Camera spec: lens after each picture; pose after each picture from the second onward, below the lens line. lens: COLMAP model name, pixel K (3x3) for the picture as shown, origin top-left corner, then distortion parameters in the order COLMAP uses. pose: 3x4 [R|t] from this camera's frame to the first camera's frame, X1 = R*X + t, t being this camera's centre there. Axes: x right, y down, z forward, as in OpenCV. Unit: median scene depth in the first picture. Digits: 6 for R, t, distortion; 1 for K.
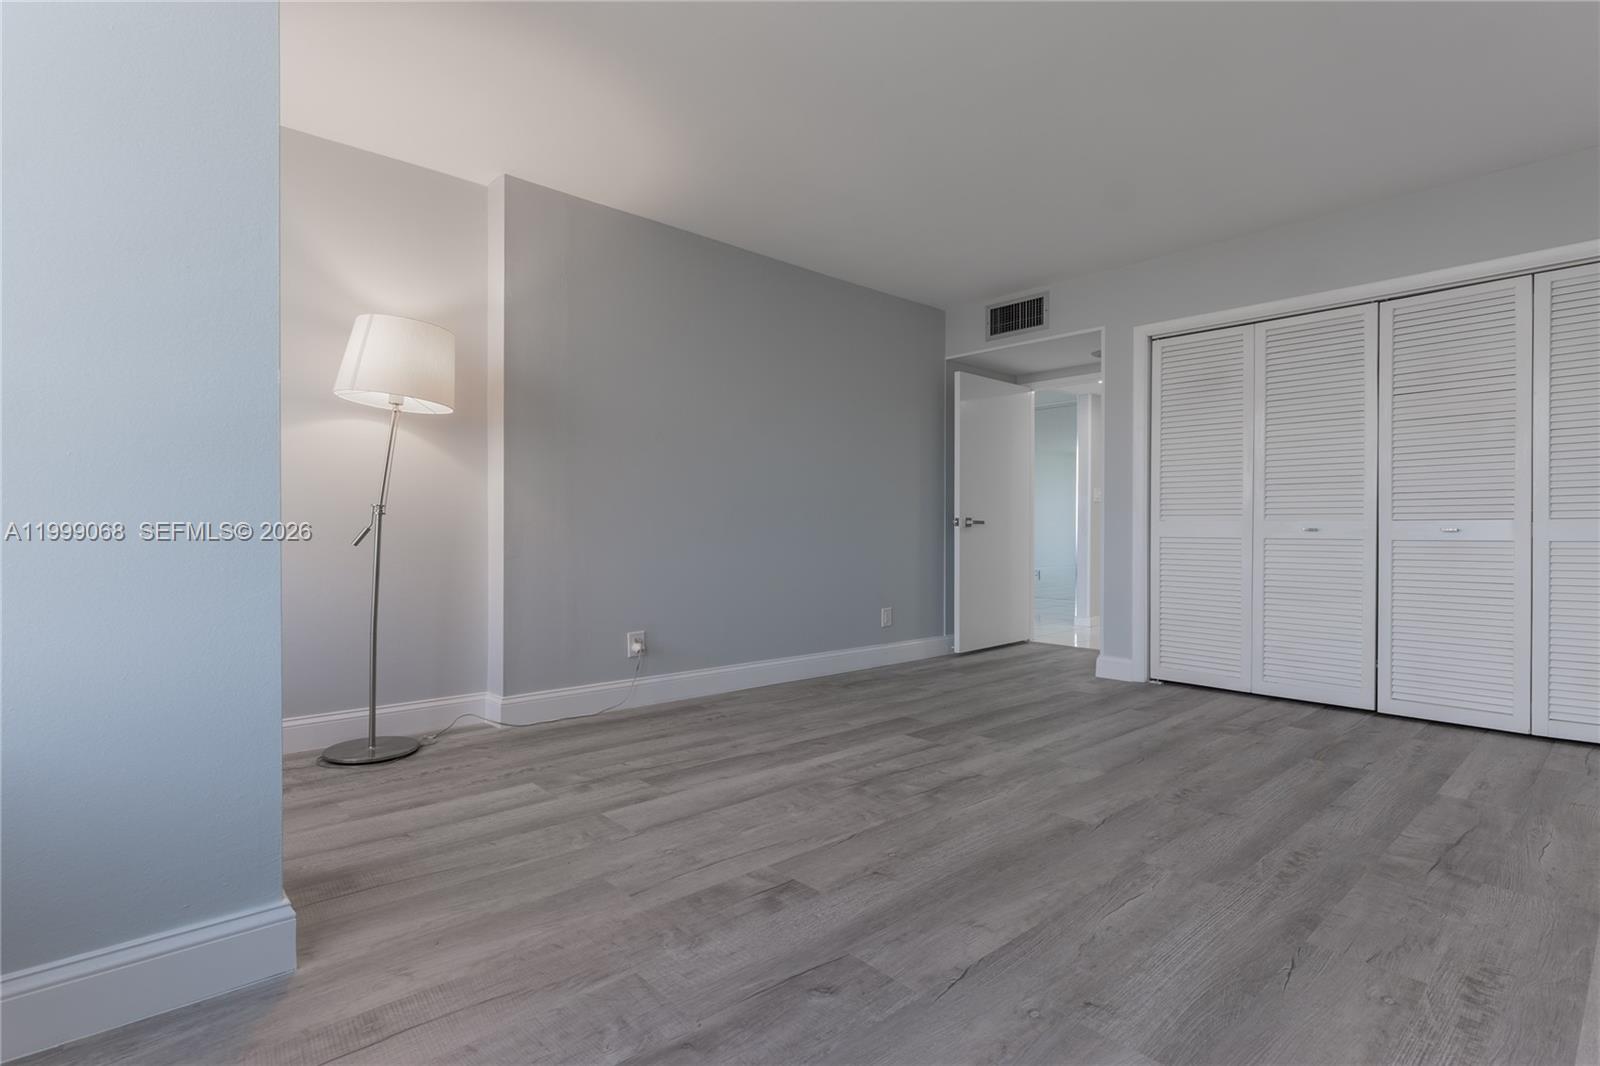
lens RADIAL K [[842.5, 0, 759.2], [0, 842.5, 546.1], [0, 0, 1]] dist [0.003005, -0.002252]
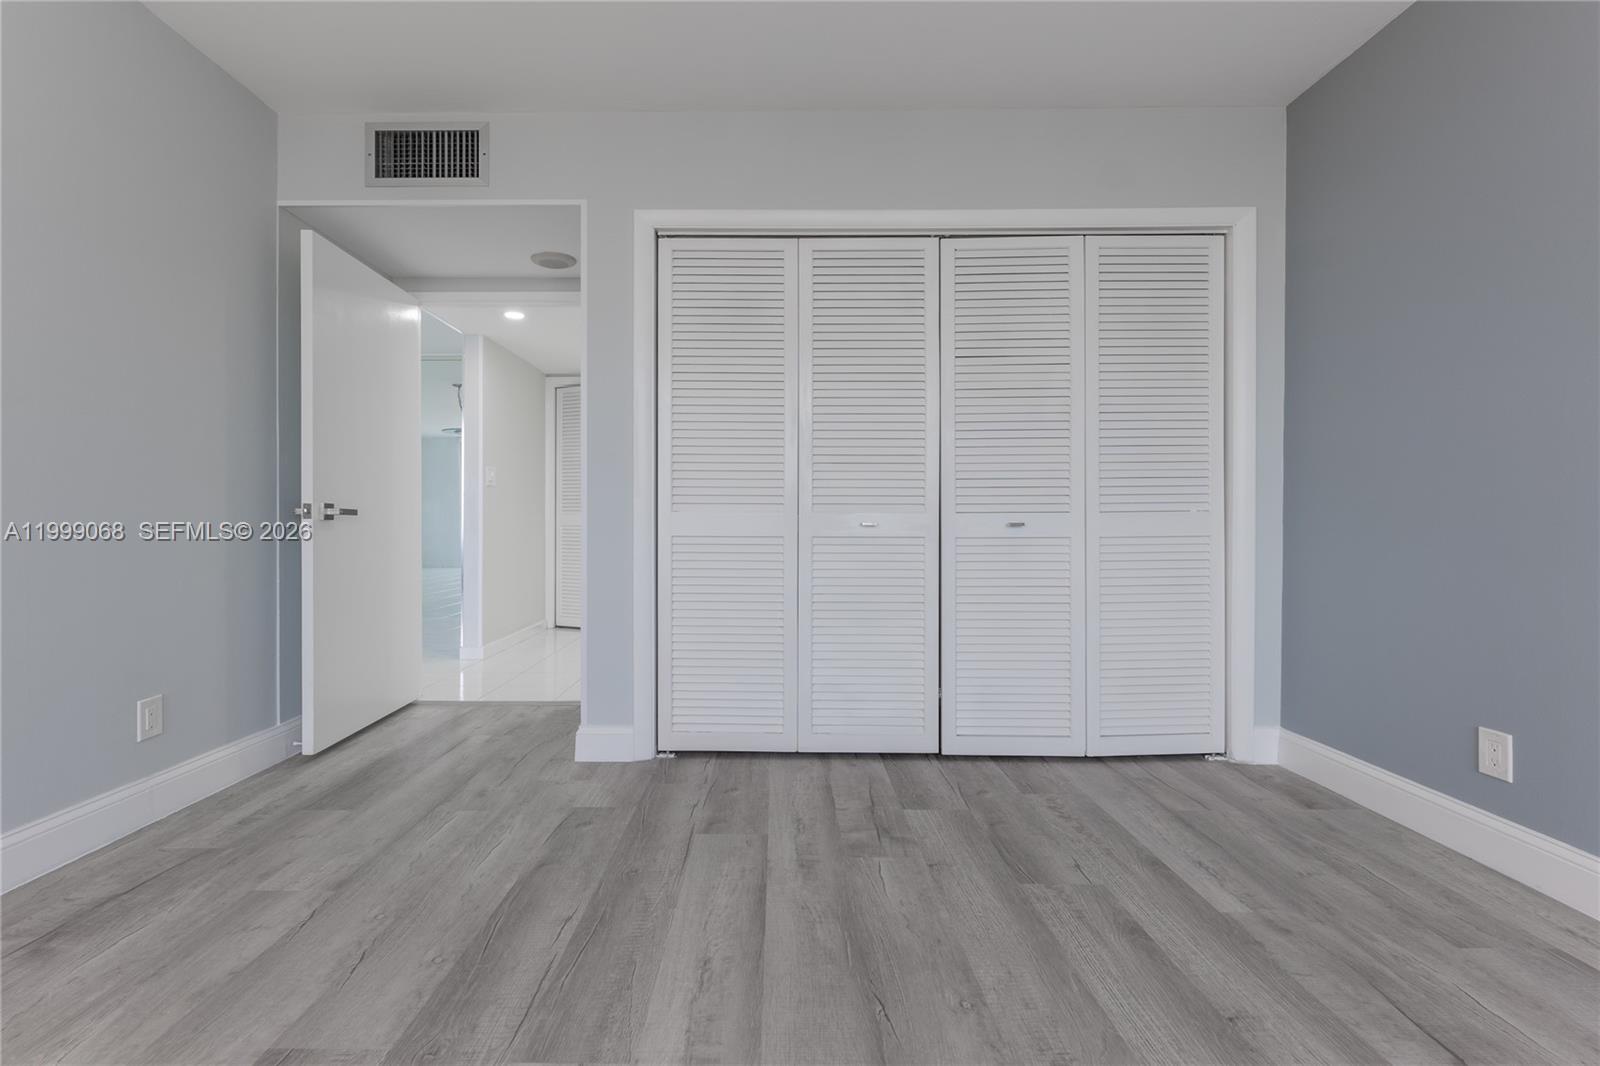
lens RADIAL K [[842.5, 0, 806.3], [0, 842.5, 523.6], [0, 0, 1]] dist [0.003005, -0.002252]
pose [[0.654575, -0.001785, 0.755995, 0.051660], [0.015825, 0.999810, -0.011341, -0.013226], [-0.755832, 0.019387, 0.654479, 0.574156]]
